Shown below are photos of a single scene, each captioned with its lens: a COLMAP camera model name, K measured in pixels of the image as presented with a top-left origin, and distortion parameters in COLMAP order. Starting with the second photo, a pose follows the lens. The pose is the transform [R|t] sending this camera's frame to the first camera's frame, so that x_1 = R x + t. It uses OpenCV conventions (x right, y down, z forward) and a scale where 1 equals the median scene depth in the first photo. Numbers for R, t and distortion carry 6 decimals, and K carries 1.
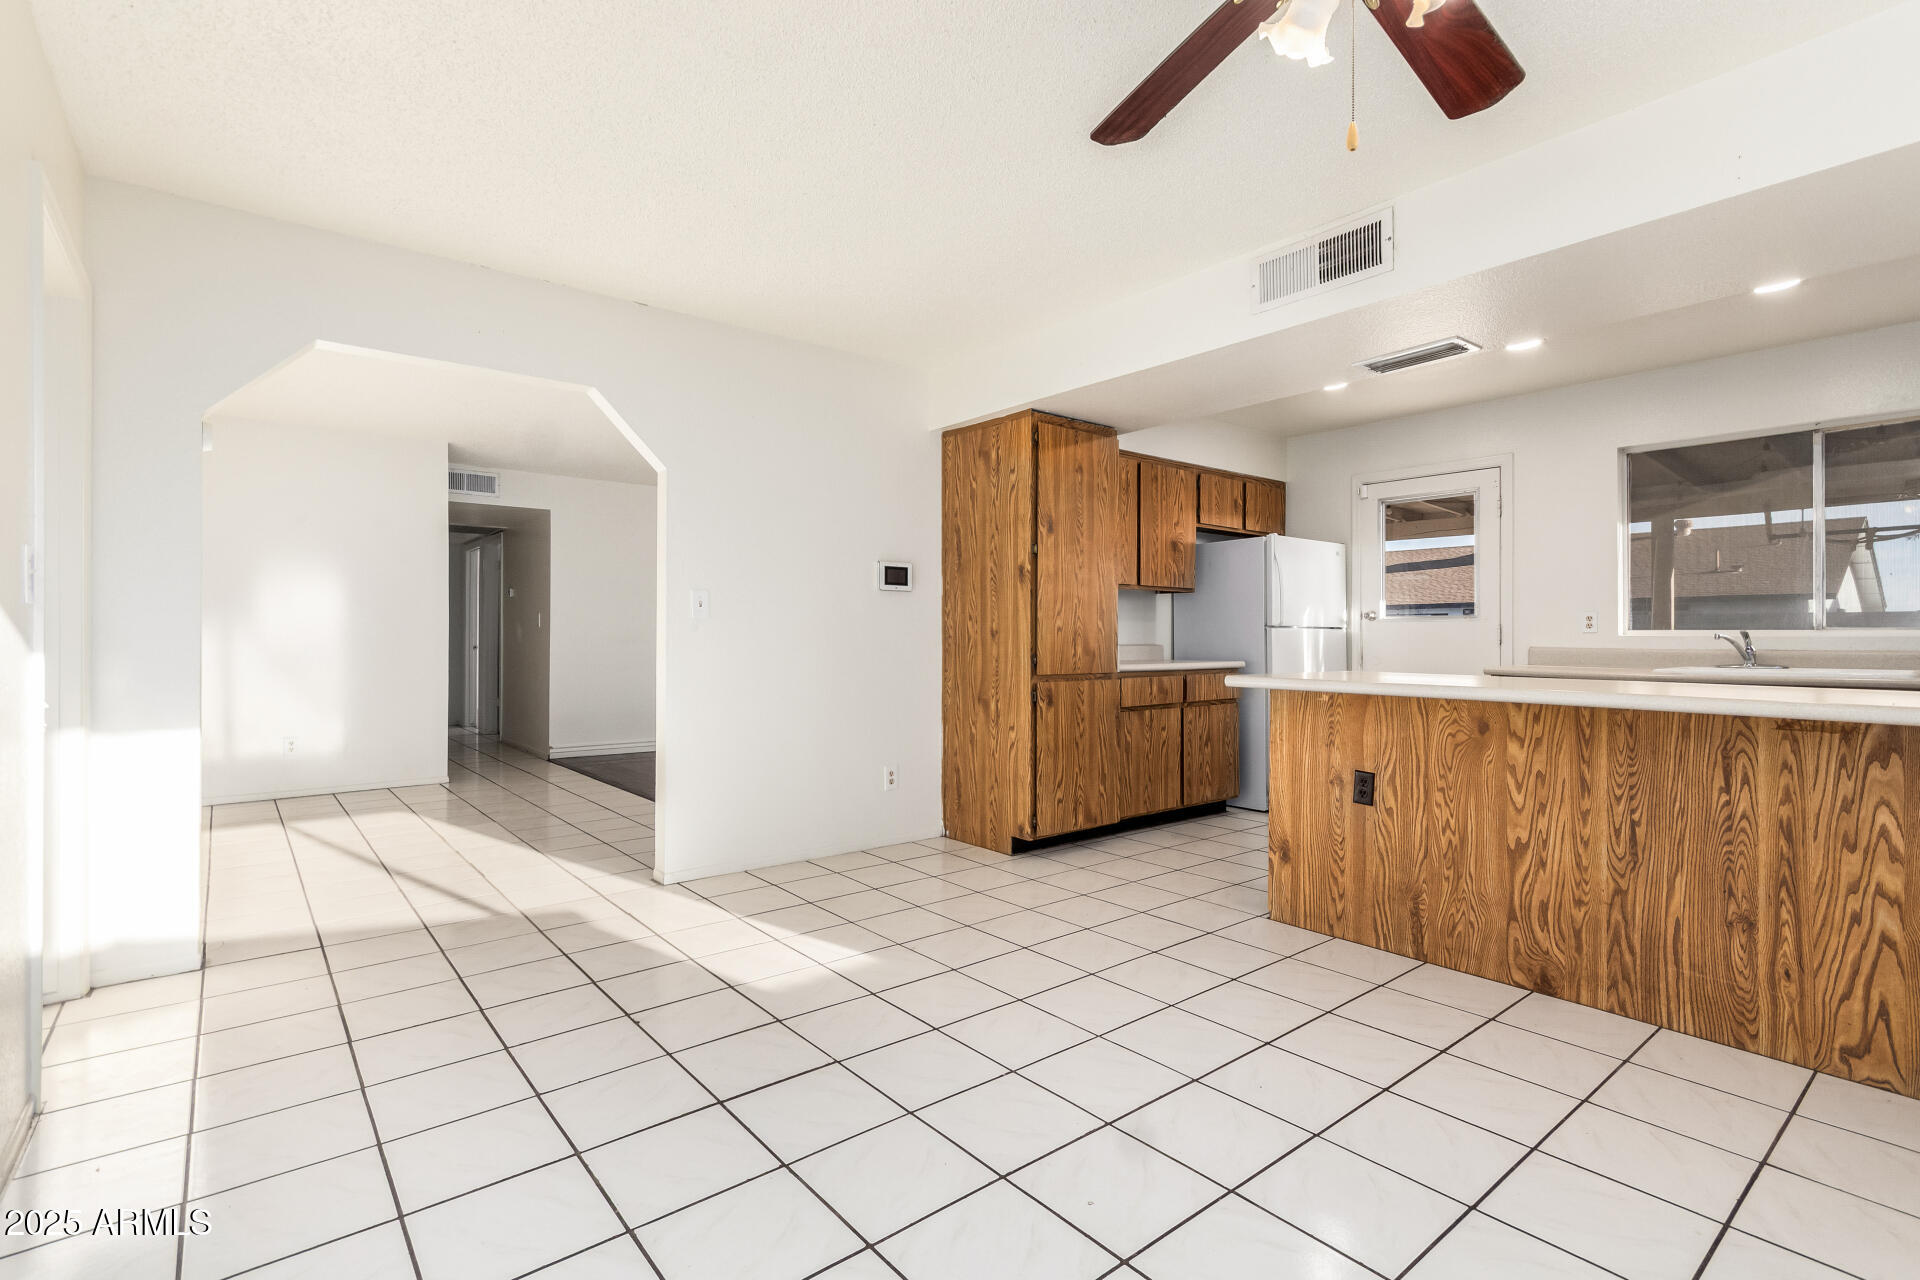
lens RADIAL K [[905.3, 0, 968.0], [0, 905.3, 632.9], [0, 0, 1]] dist [0.011857, -0.001325]
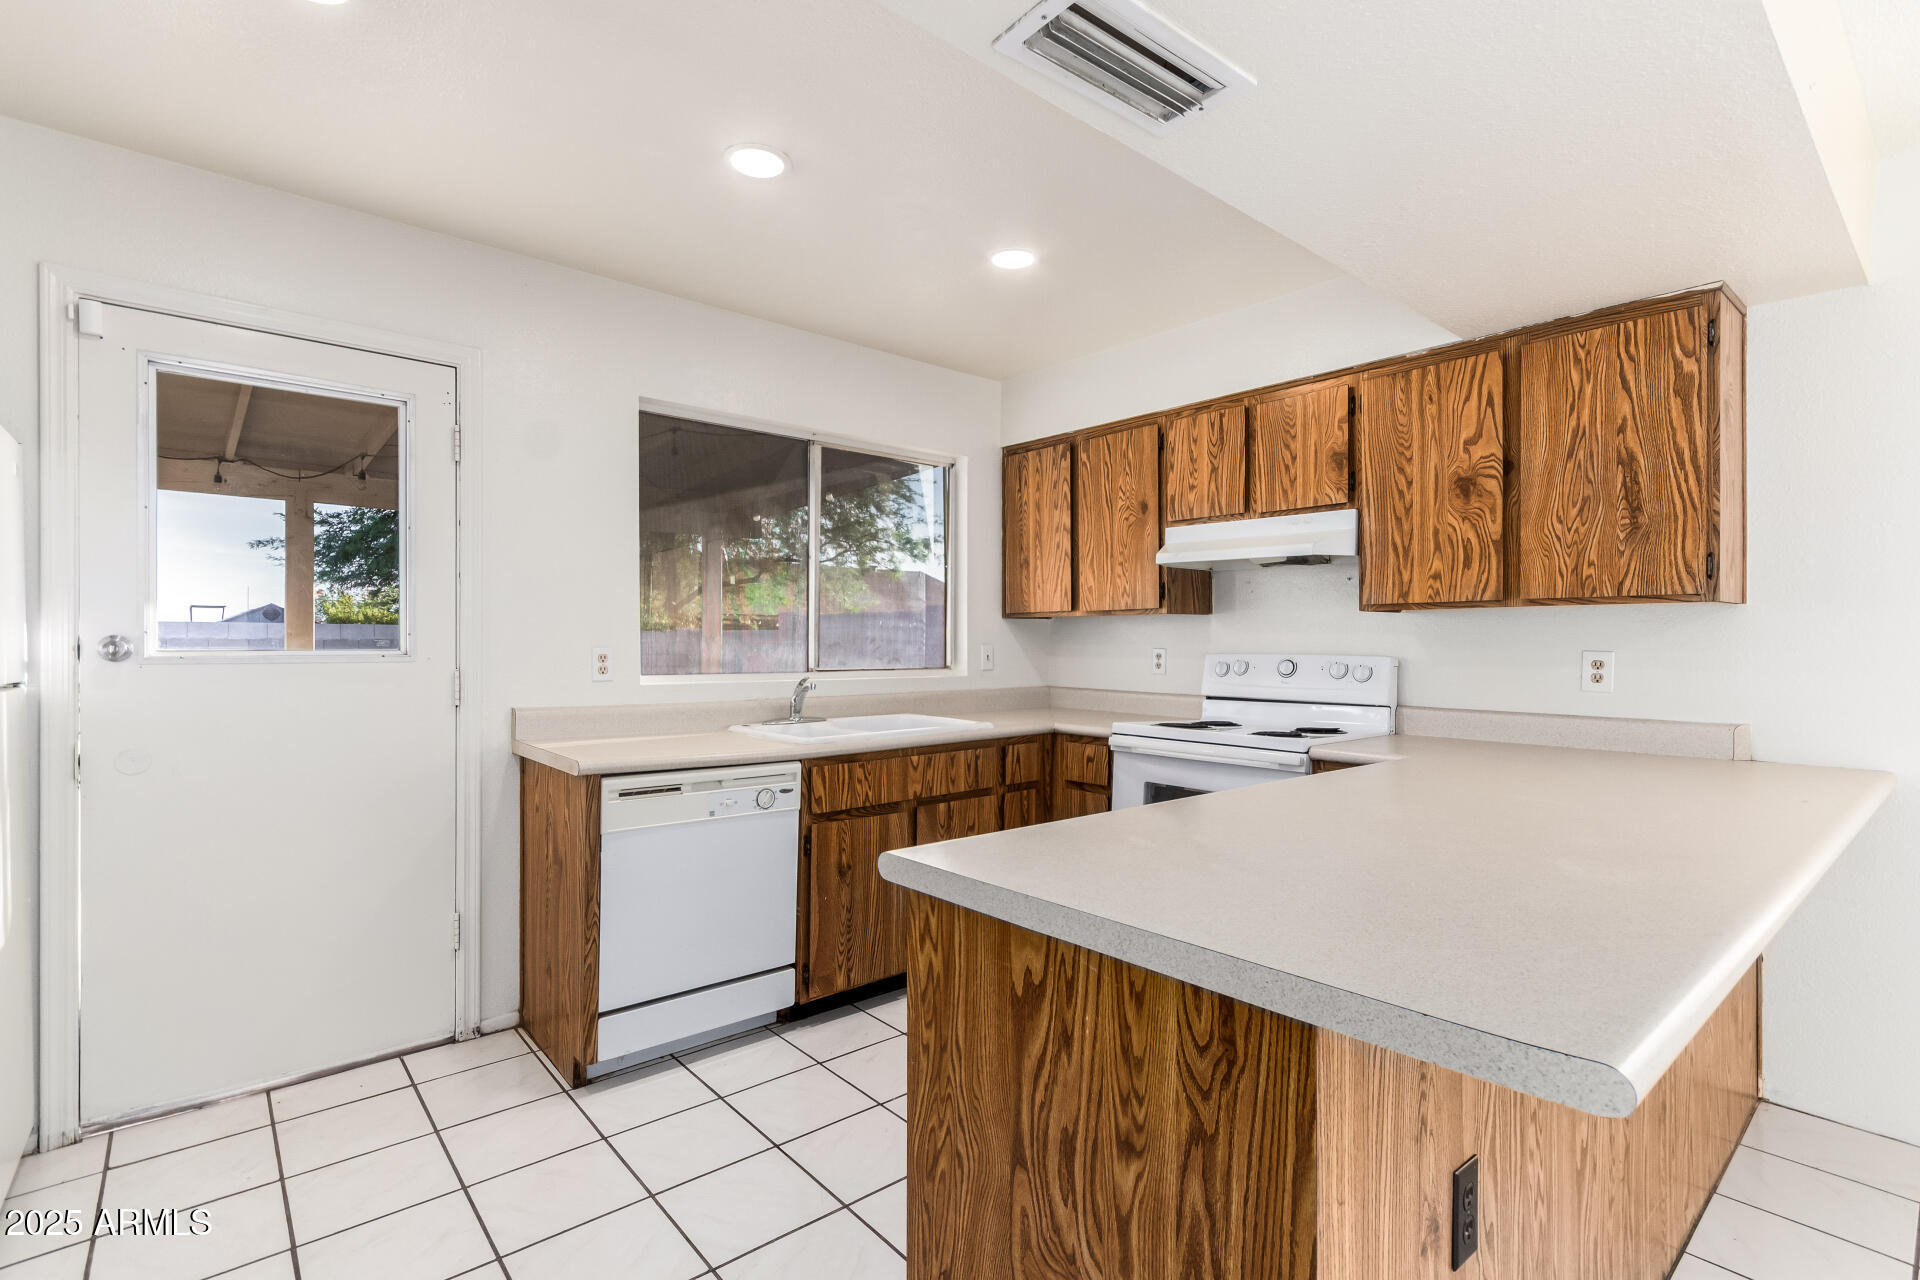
lens RADIAL K [[905.3, 0, 959.1], [0, 905.3, 645.3], [0, 0, 1]] dist [0.011857, -0.001325]
pose [[0.999606, -0.002147, 0.028001, 0.460815], [0.002190, 0.999996, -0.001486, 0.062031], [-0.027998, 0.001547, 0.999607, 0.477277]]
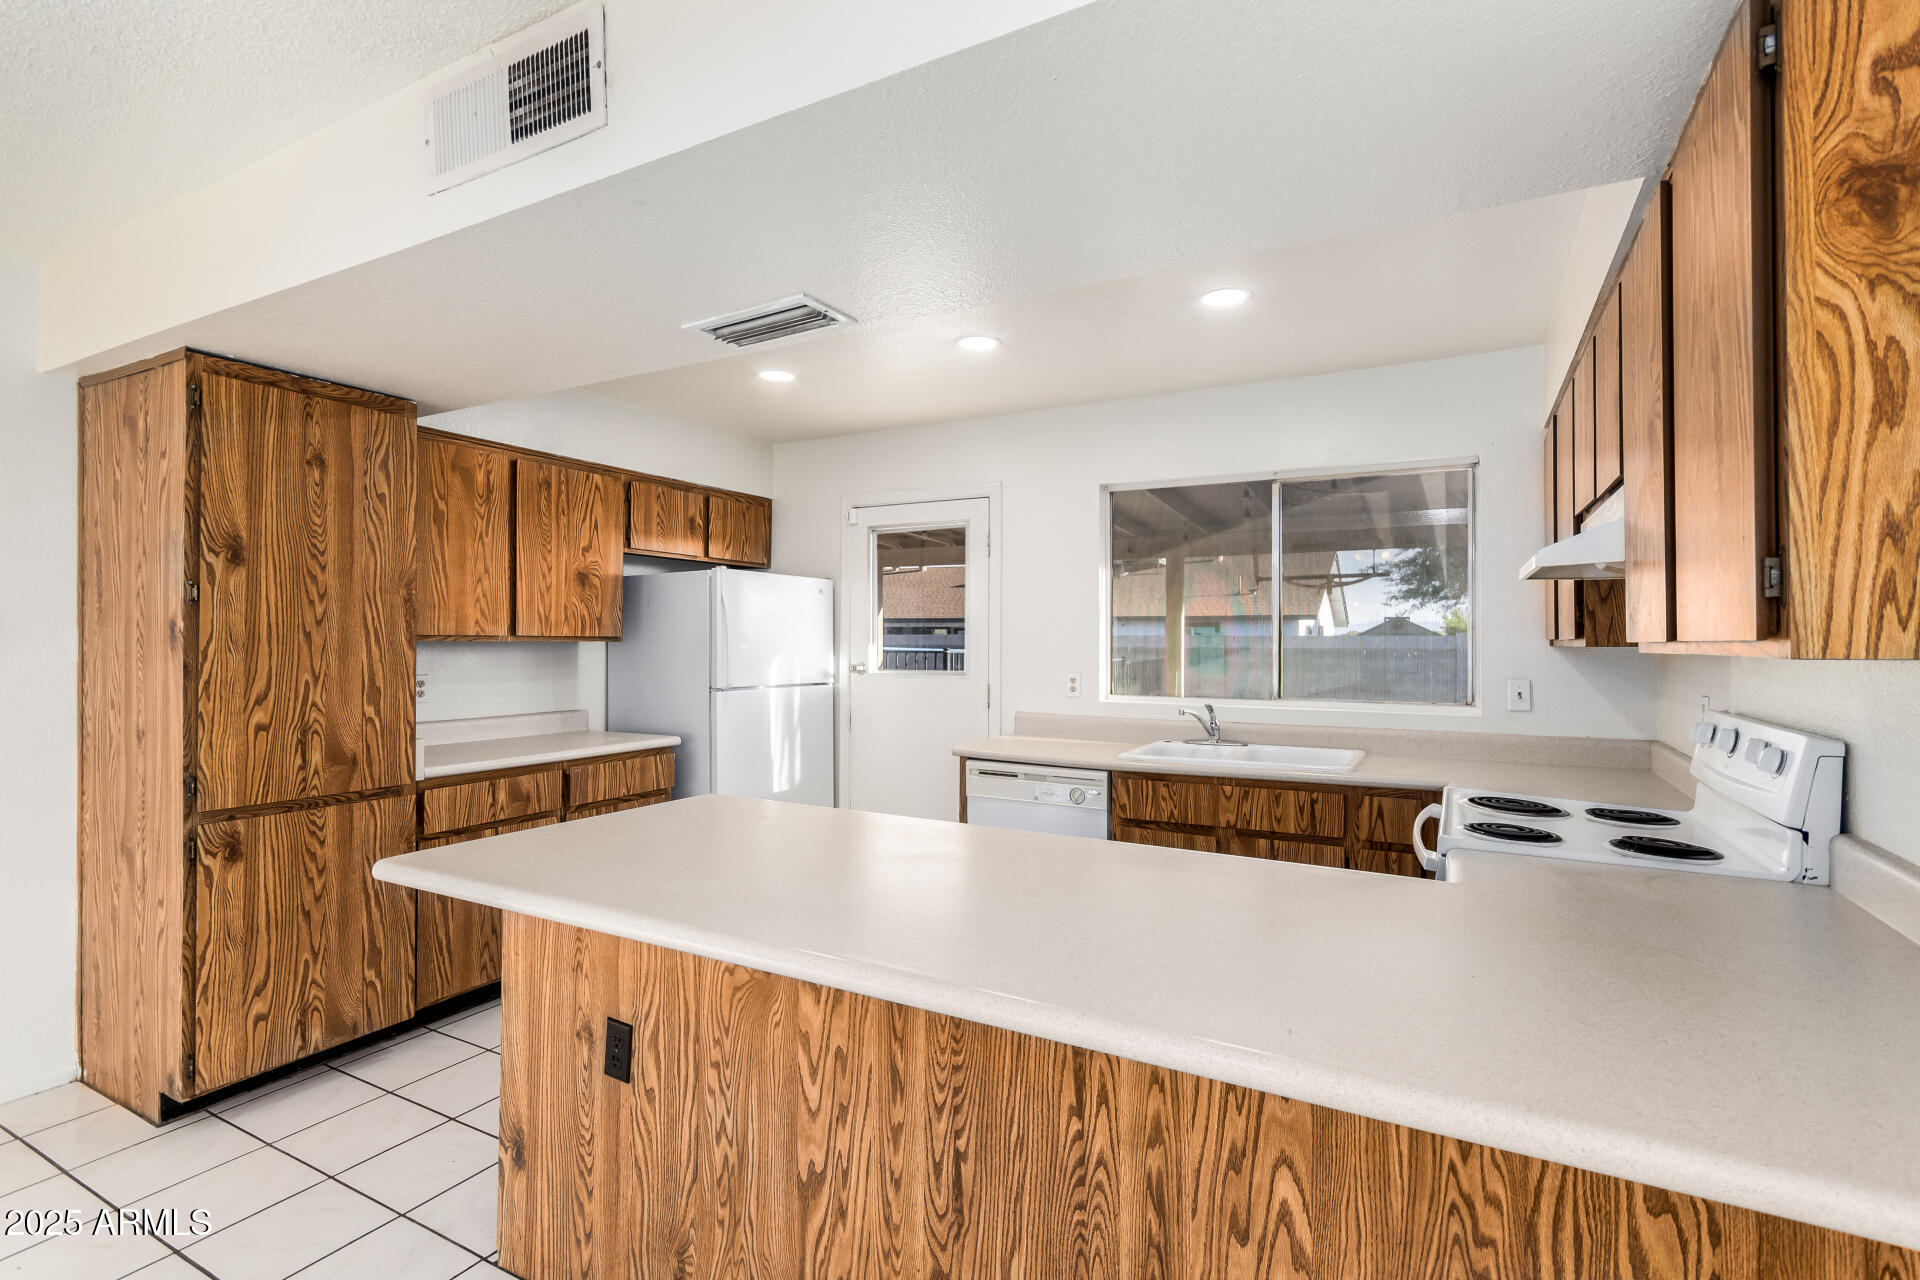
lens RADIAL K [[905.3, 0, 957.5], [0, 905.3, 638.1], [0, 0, 1]] dist [0.011857, -0.001325]
pose [[0.929729, 0.002753, 0.368234, 0.393598], [-0.003777, 0.999991, 0.002060, -0.084971], [-0.368225, -0.003306, 0.929731, 0.360726]]
